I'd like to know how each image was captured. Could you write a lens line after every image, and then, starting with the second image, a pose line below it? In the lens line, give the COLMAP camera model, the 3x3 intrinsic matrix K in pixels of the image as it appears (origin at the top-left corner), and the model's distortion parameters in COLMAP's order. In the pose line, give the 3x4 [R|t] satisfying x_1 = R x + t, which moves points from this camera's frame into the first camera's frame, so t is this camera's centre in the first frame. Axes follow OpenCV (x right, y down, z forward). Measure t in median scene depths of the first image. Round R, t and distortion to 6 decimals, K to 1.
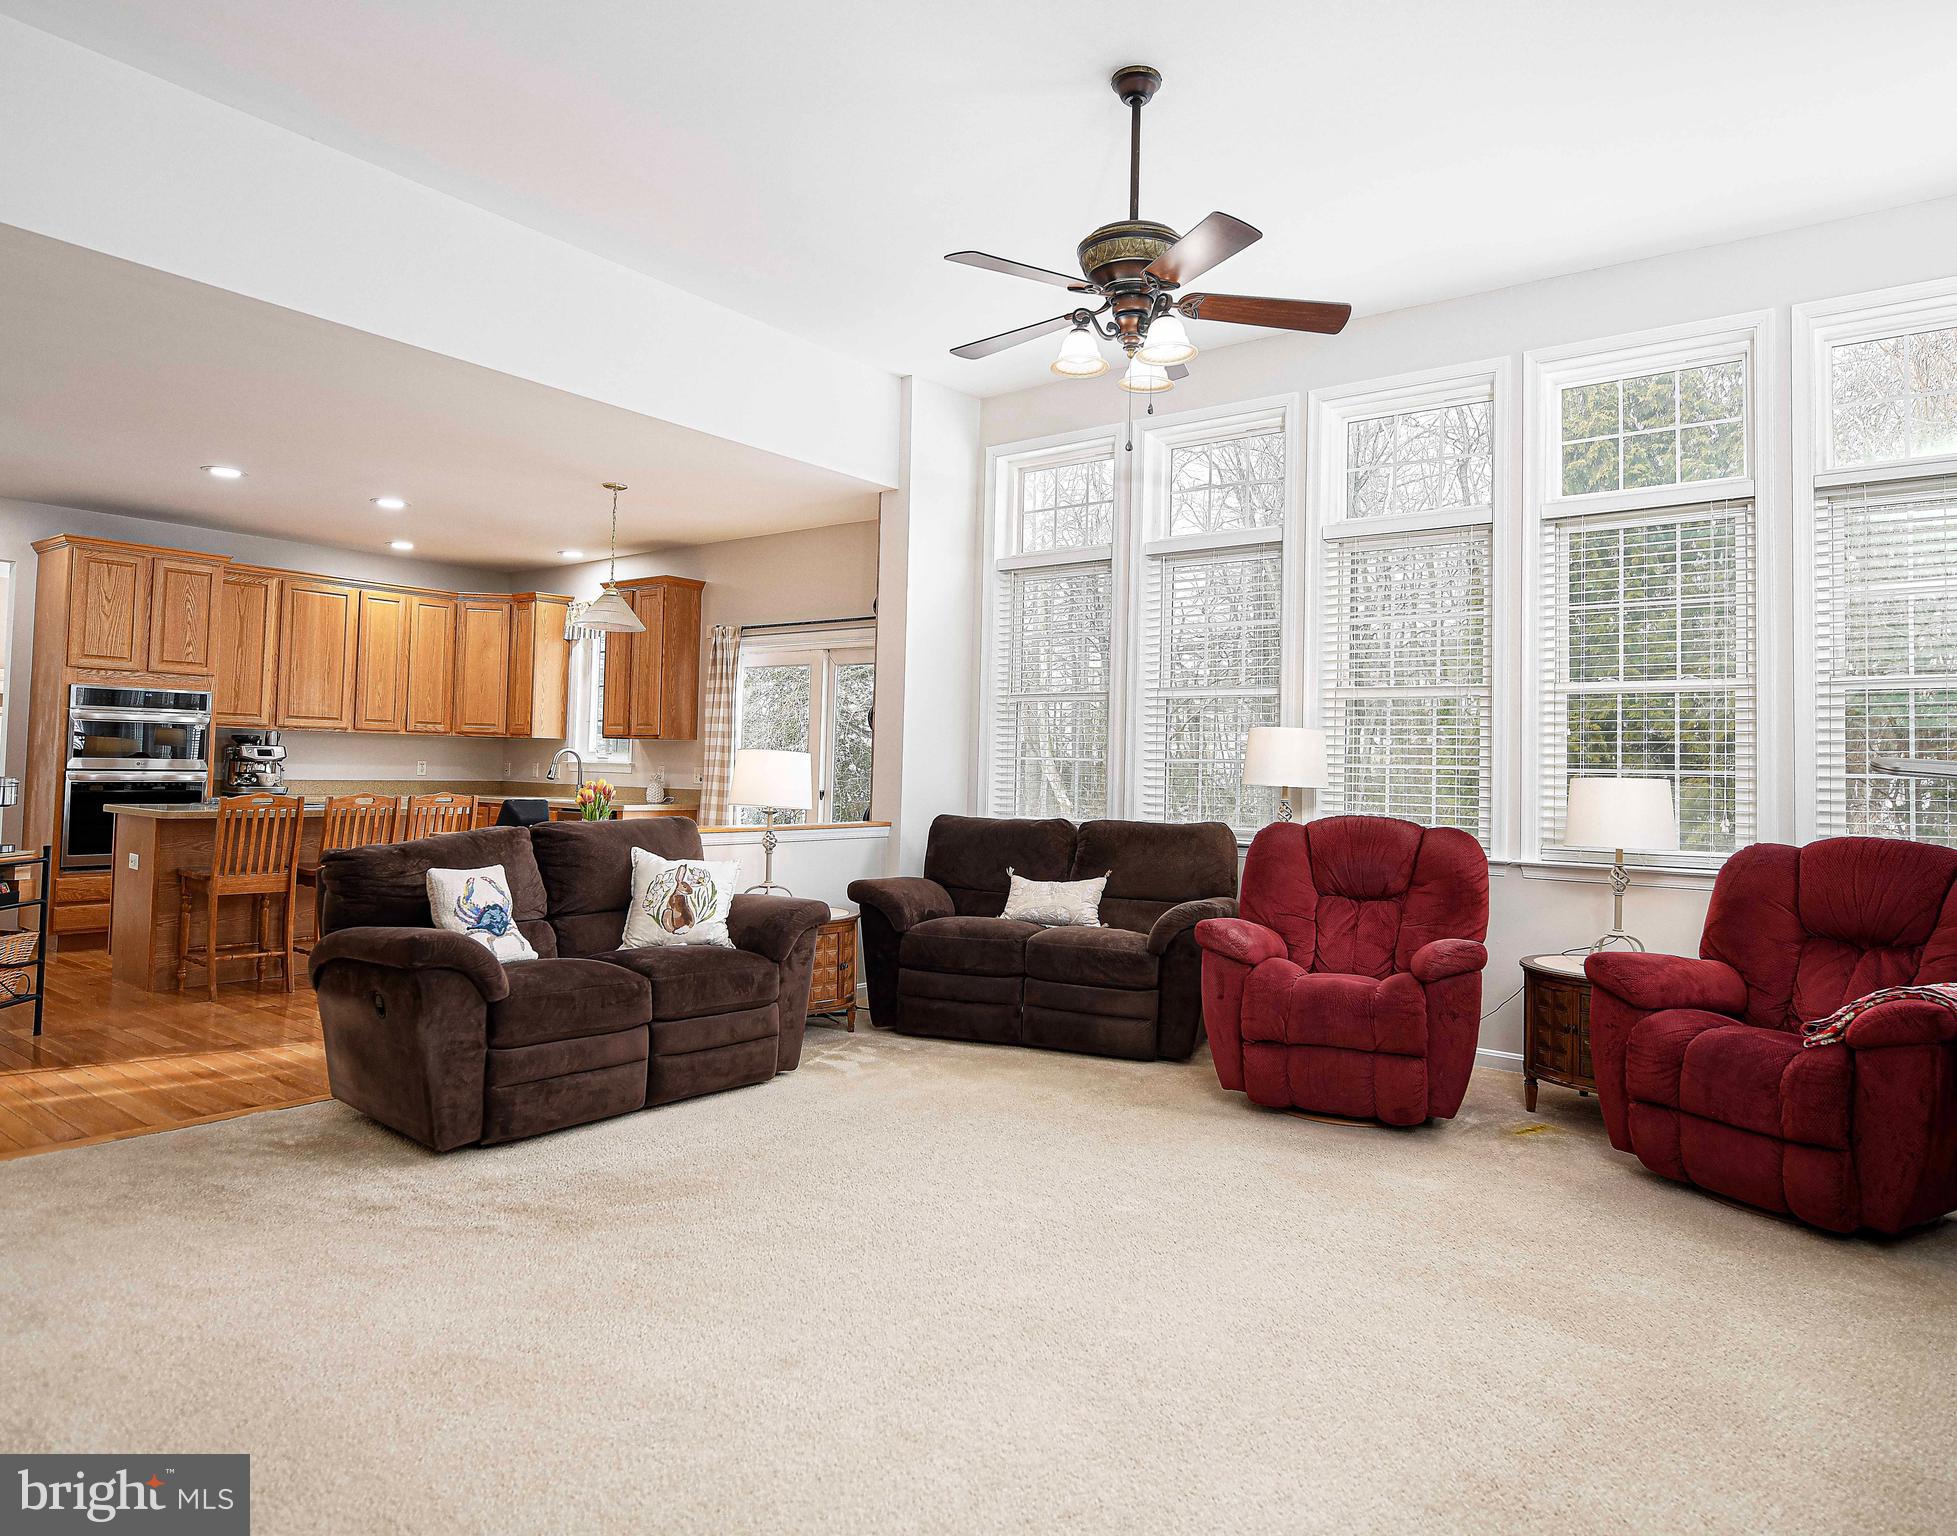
lens RADIAL K [[1238.4, 0, 981.5], [0, 1238.4, 716.3], [0, 0, 1]] dist [0.003601, 0.000585]
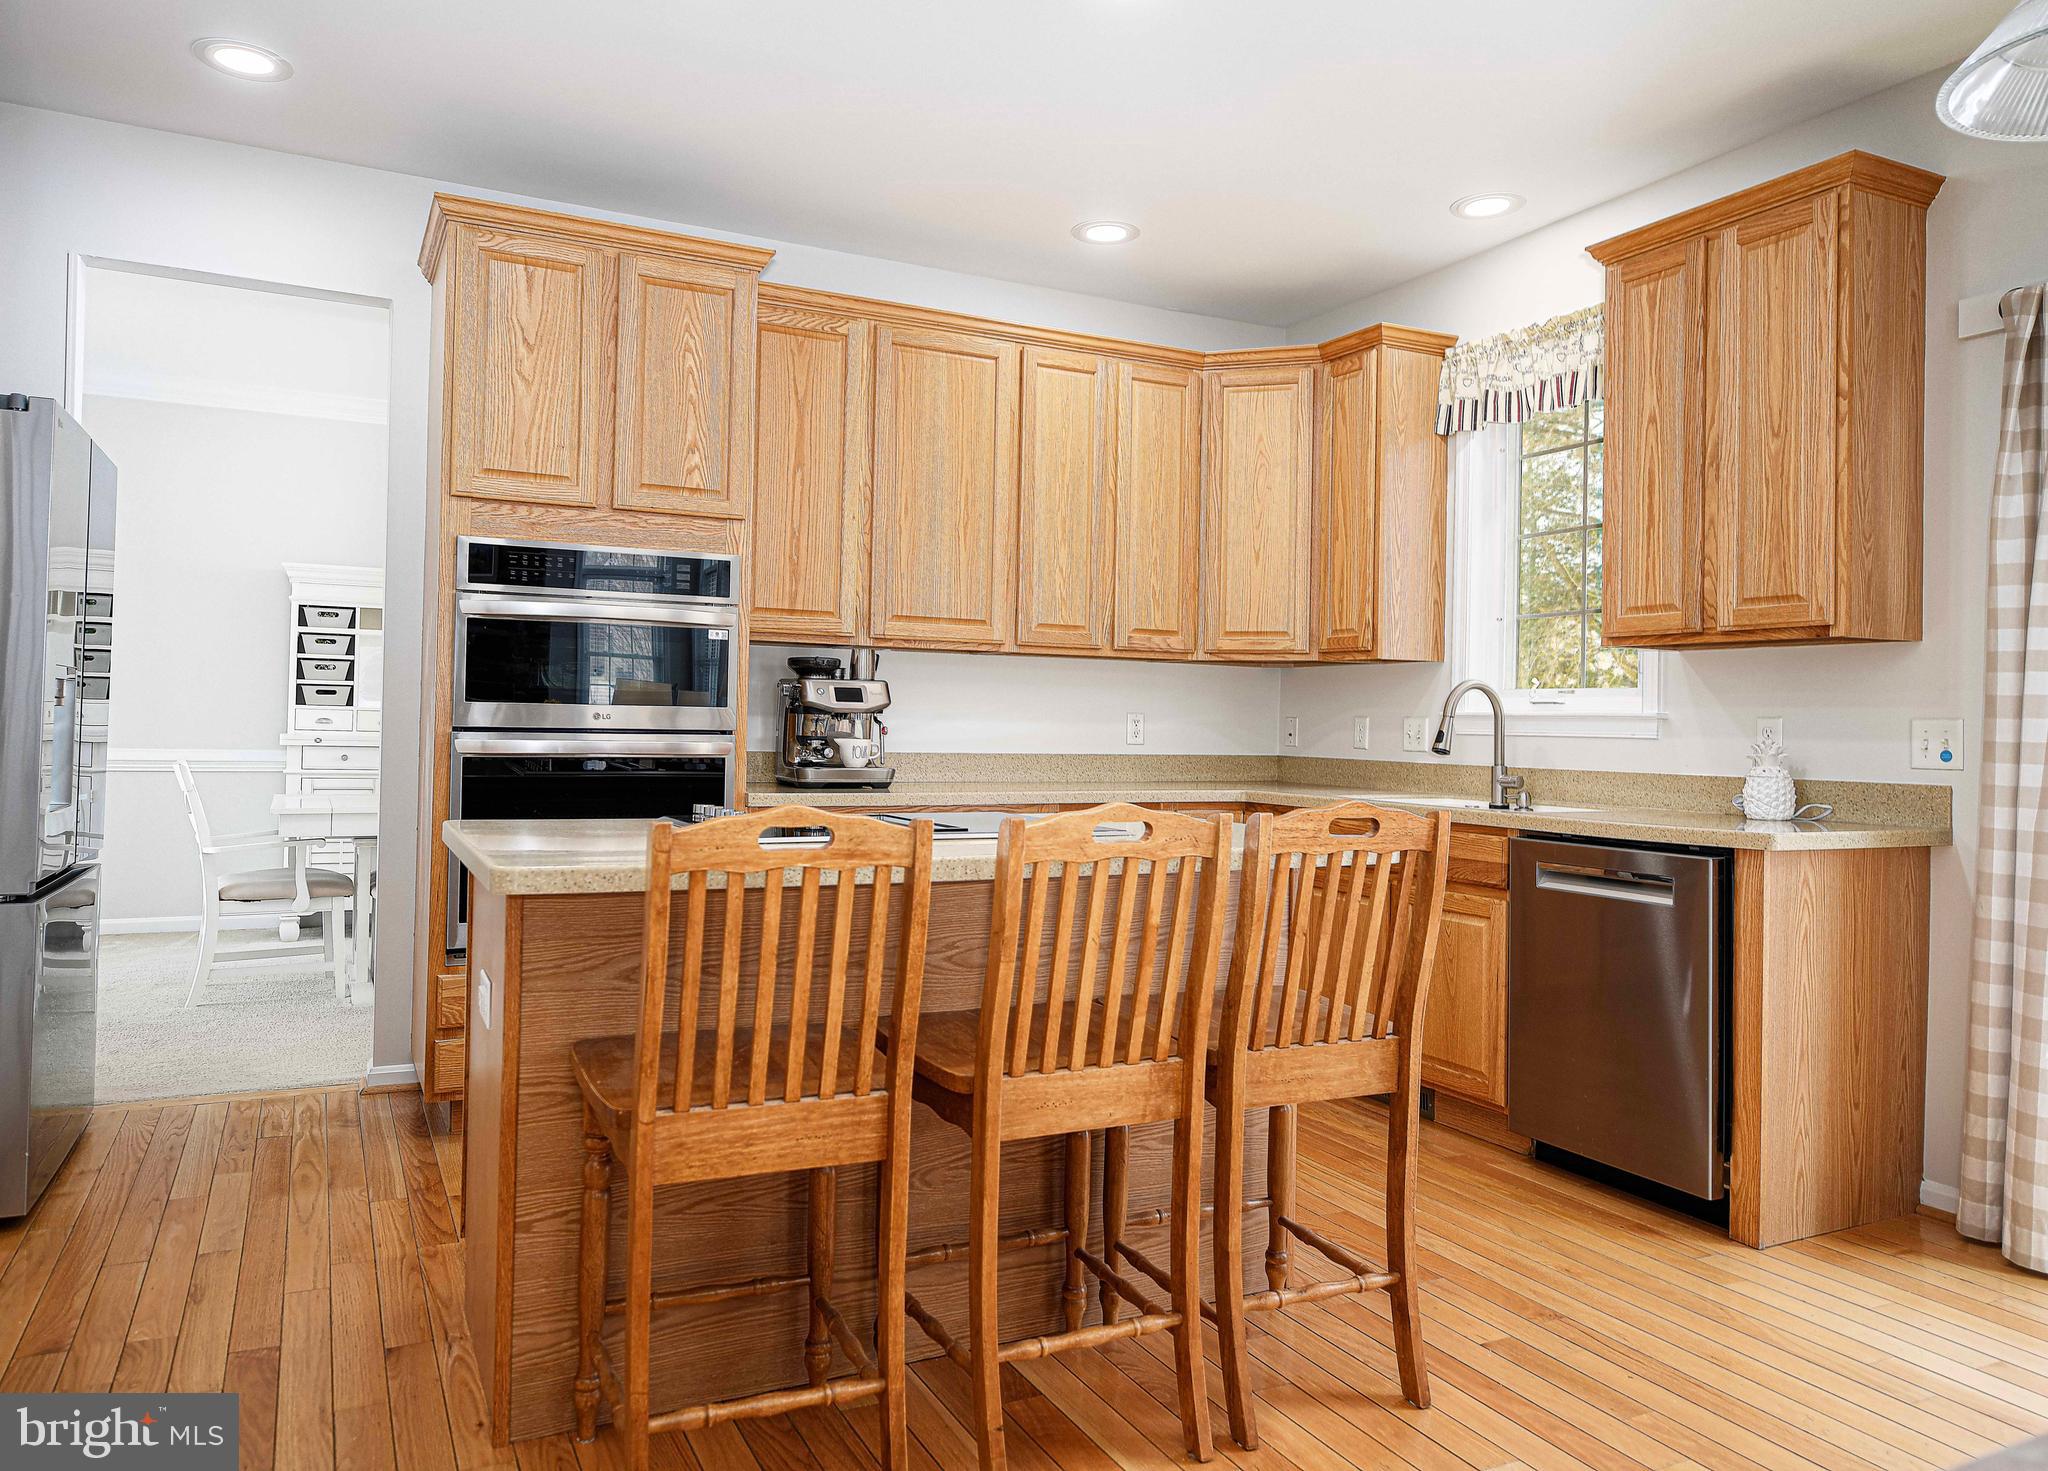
lens RADIAL K [[1402.4, 0, 1005.0], [0, 1402.4, 707.0], [0, 0, 1]] dist [-0.007061, 0.000672]
pose [[0.904947, -0.010123, -0.425405, -0.299882], [0.018195, 0.999723, 0.014916, 0.027106], [0.425136, -0.021239, 0.904880, 0.545920]]
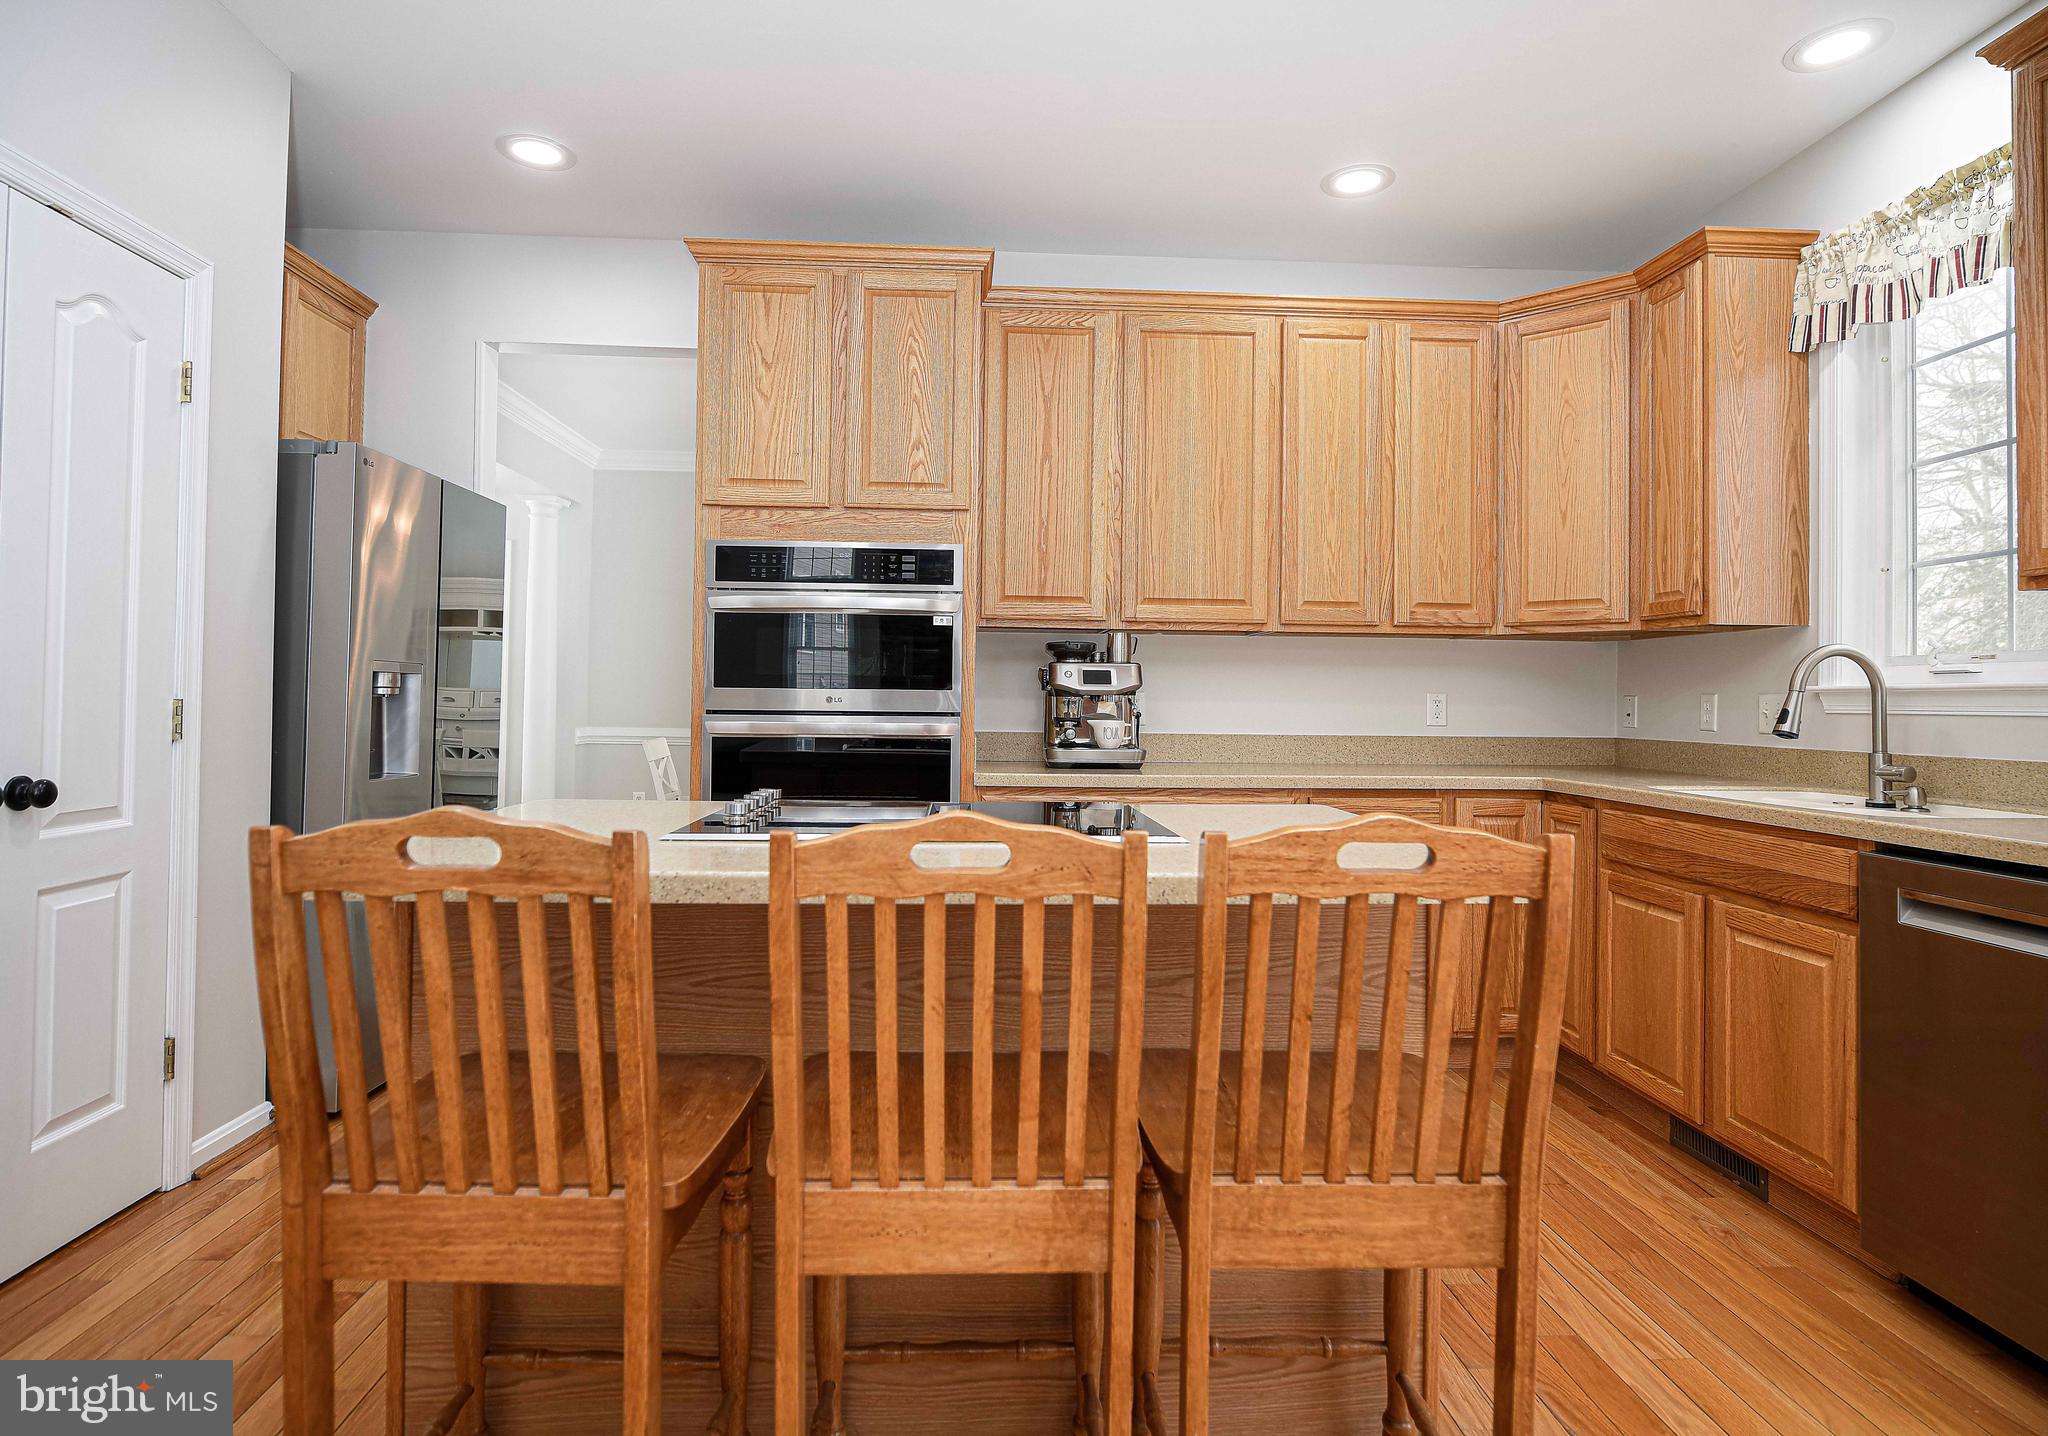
lens RADIAL K [[1092.5, 0, 1011.8], [0, 1092.5, 686.2], [0, 0, 1]] dist [-0.007380, -0.004922]
pose [[0.659889, -0.025407, -0.750934, -0.283667], [0.033020, 0.999443, -0.004798, 0.033623], [0.750637, -0.021629, 0.660360, 0.694697]]
